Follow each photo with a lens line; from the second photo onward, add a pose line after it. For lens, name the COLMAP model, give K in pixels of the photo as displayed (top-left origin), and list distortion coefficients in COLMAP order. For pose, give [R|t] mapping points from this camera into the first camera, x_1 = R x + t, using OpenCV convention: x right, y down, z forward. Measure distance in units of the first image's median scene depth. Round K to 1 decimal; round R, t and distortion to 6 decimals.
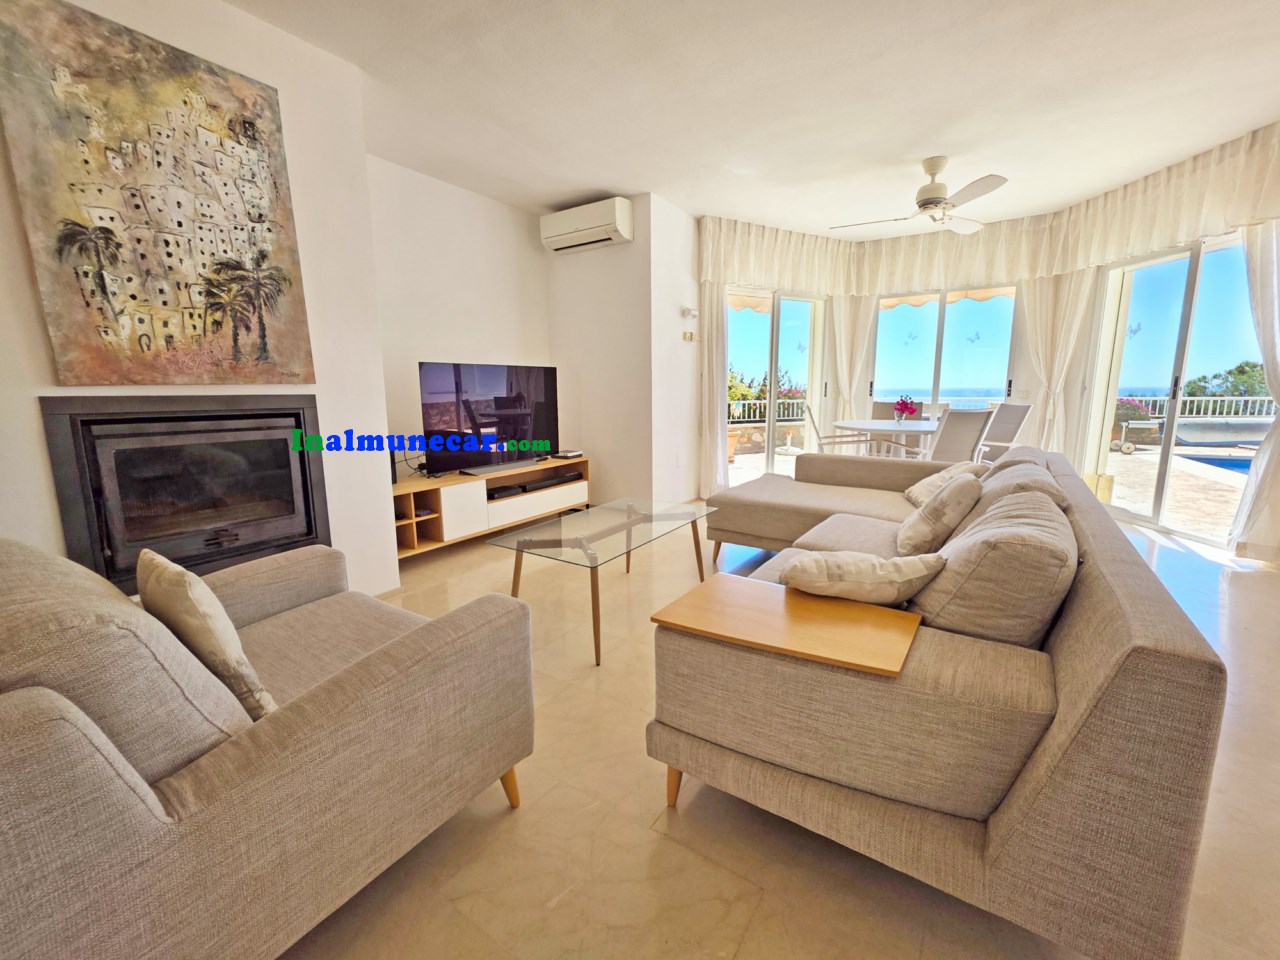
lens RADIAL K [[508.4, 0, 647.5], [0, 508.4, 476.5], [0, 0, 1]] dist [-0.002767, -0.000485]
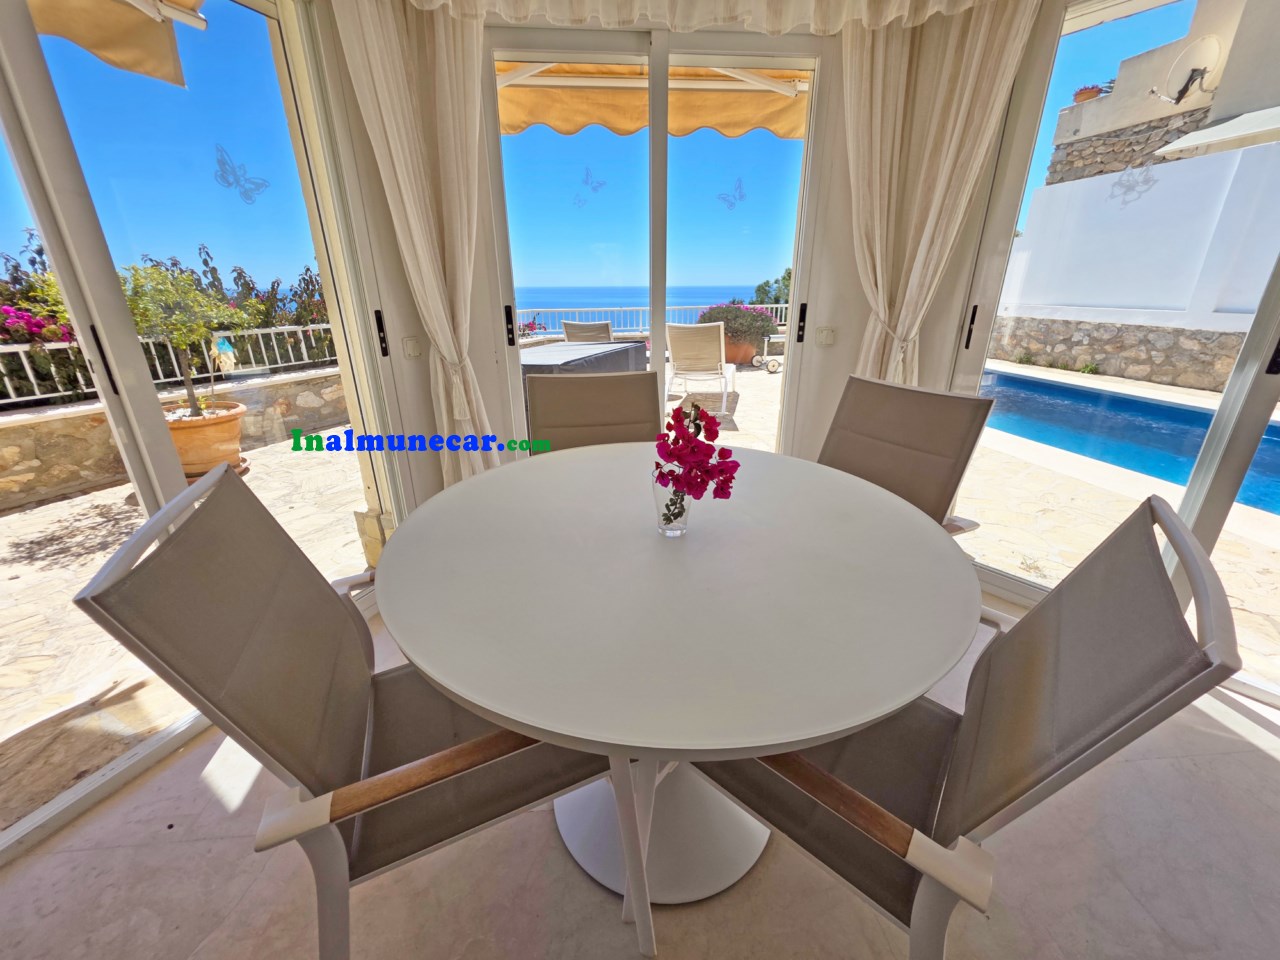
lens RADIAL K [[508.4, 0, 643.5], [0, 508.4, 475.8], [0, 0, 1]] dist [-0.002767, -0.000485]
pose [[0.772695, -0.218888, 0.595845, 0.173797], [0.107170, 0.970176, 0.217423, -0.088429], [-0.625665, -0.104145, 0.773108, 0.412557]]
